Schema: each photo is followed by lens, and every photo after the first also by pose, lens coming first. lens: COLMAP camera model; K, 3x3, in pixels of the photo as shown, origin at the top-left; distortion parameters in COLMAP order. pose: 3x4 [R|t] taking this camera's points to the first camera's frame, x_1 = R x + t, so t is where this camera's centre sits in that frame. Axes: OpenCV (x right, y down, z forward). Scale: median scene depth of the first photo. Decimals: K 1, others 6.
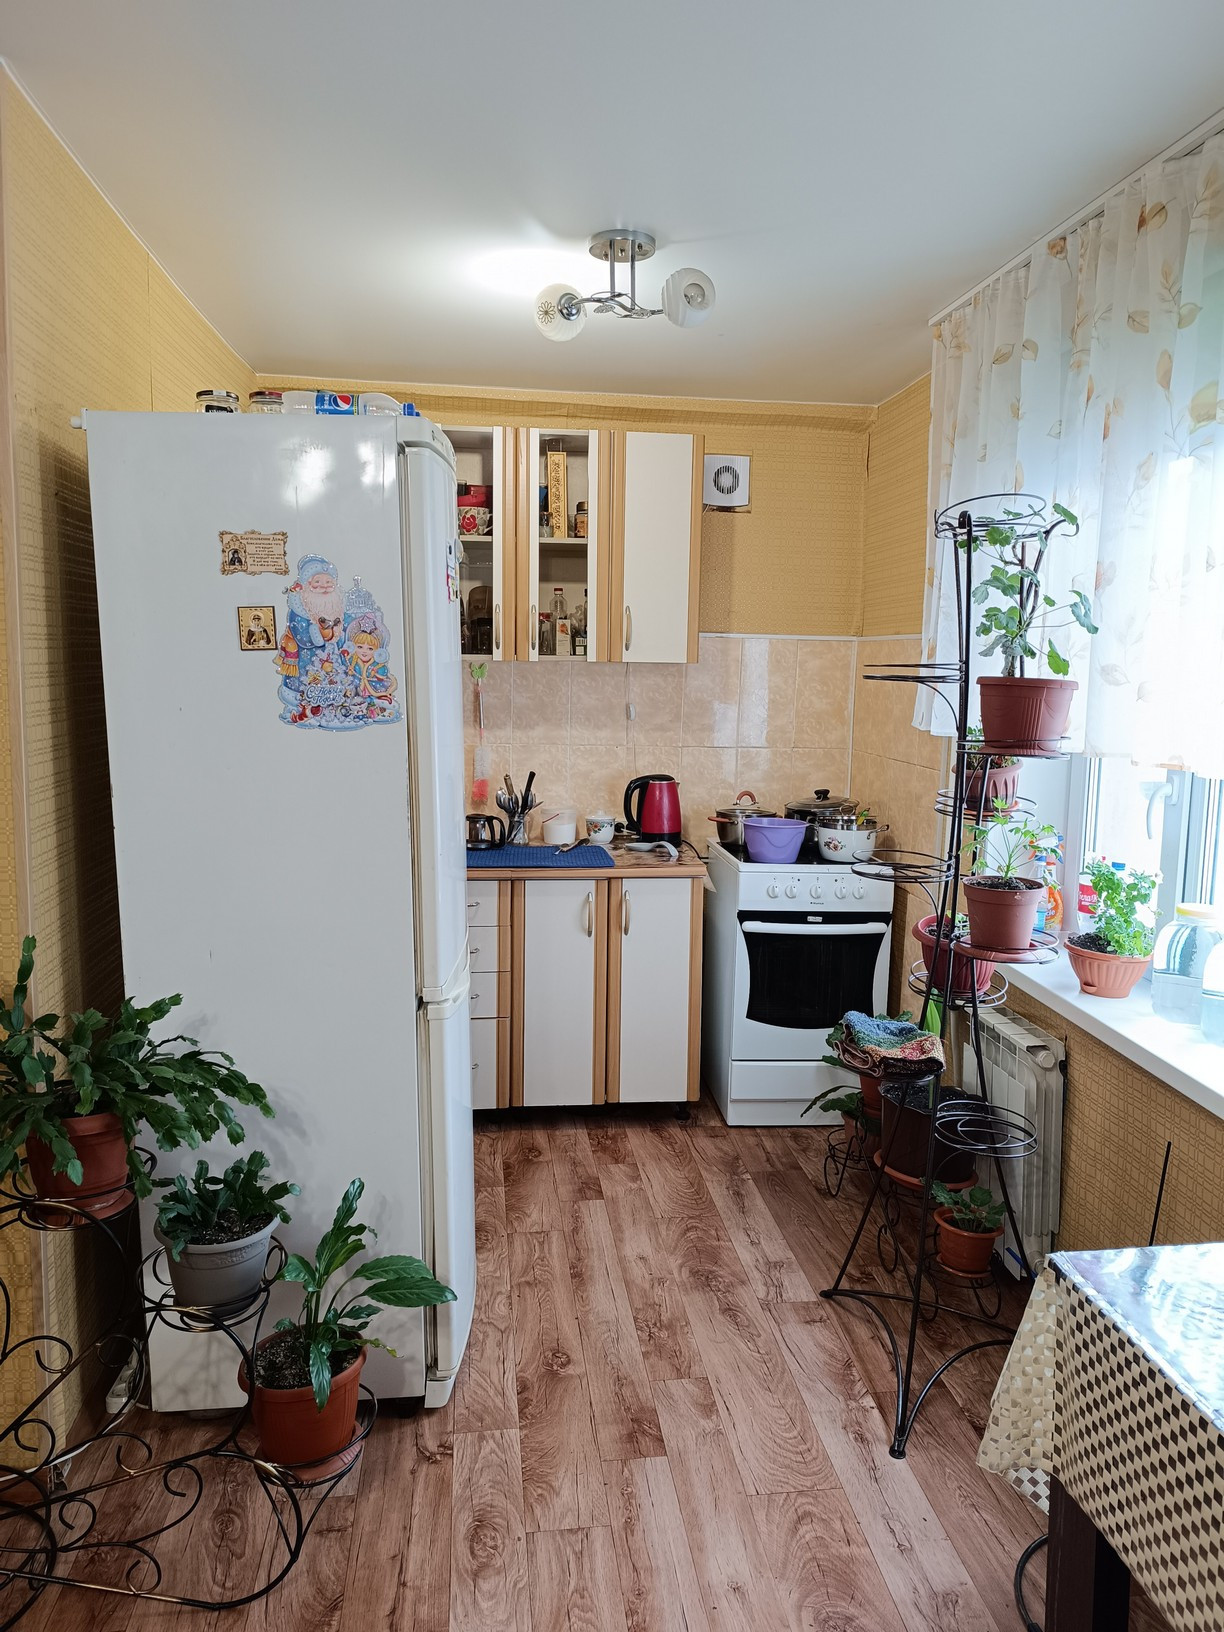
lens RADIAL K [[1124.3, 0, 612.0], [0, 1124.3, 816.0], [0, 0, 1]] dist [0.058176, -0.050816]
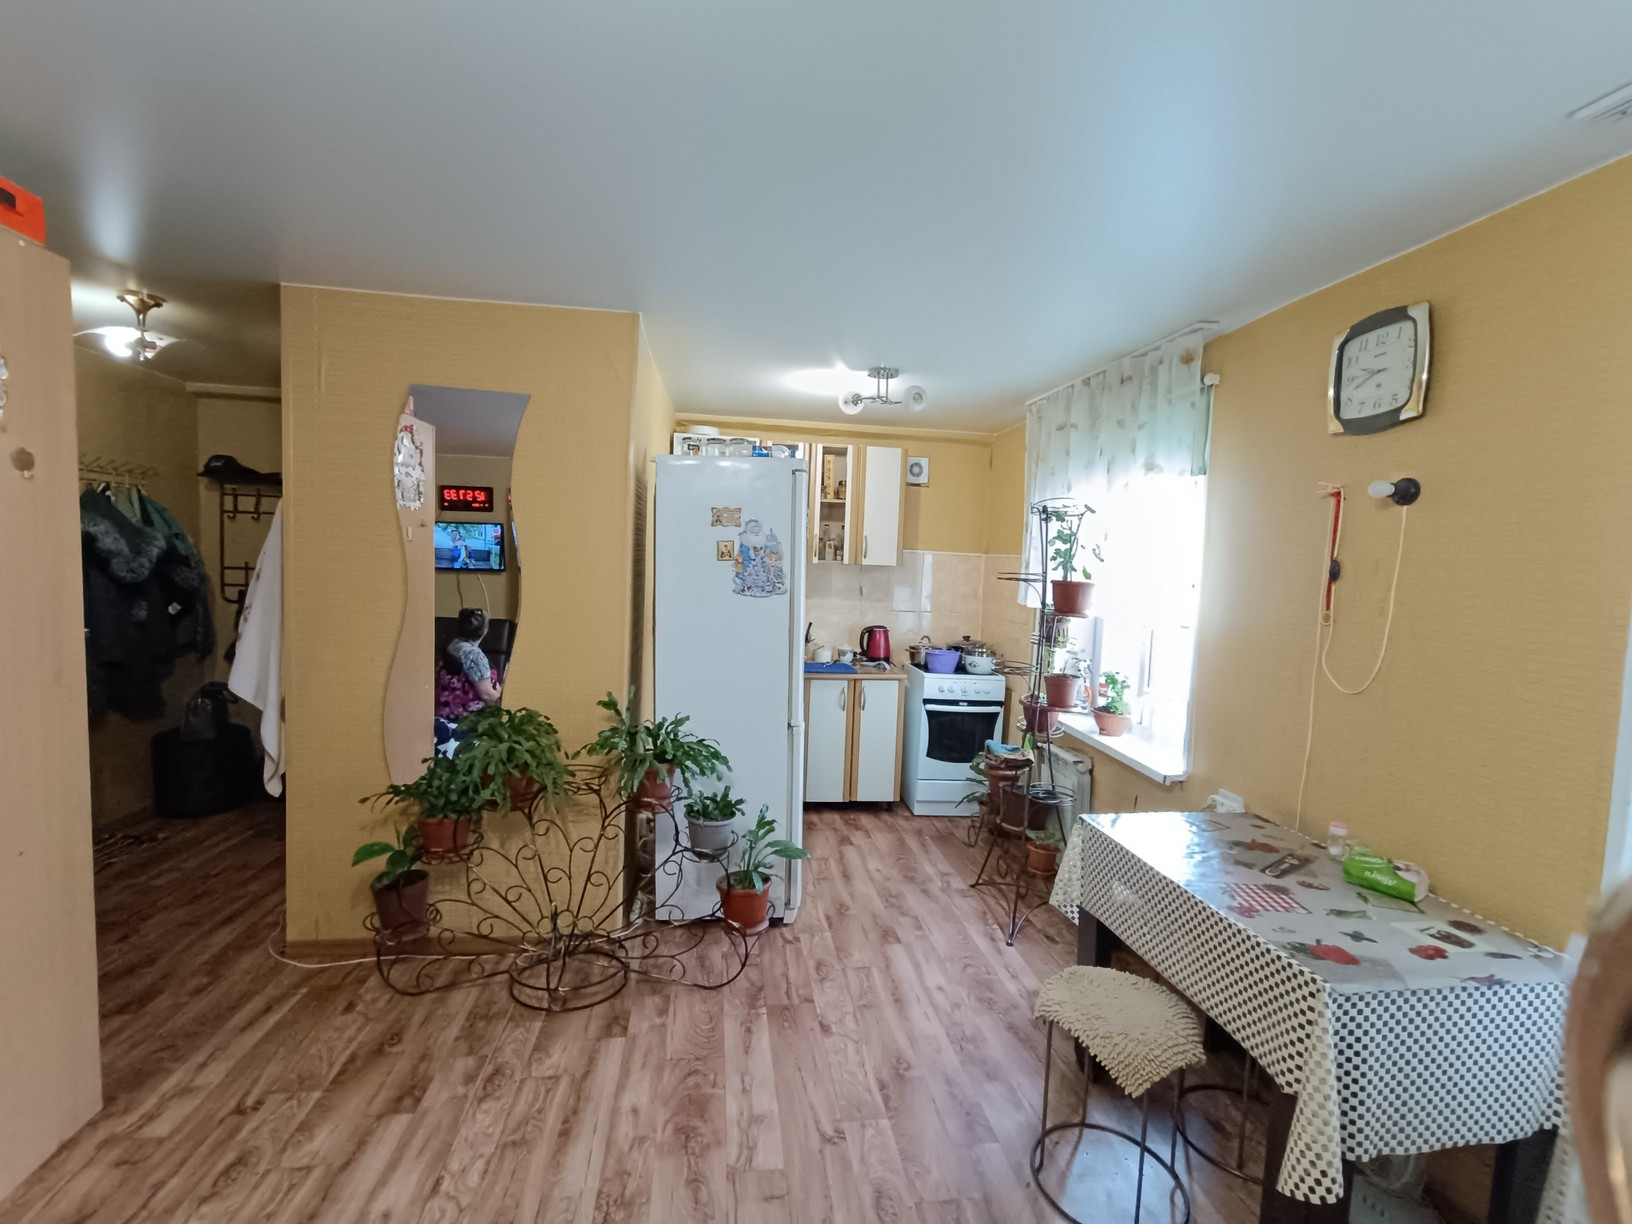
lens RADIAL K [[742.2, 0, 816.0], [0, 742.2, 612.0], [0, 0, 1]] dist [-0.012667, 0.008498]
pose [[0.999648, 0.024037, 0.011188, -0.119300], [-0.023293, 0.997779, -0.062408, 0.031341], [-0.012663, 0.062126, 0.997988, -0.345569]]
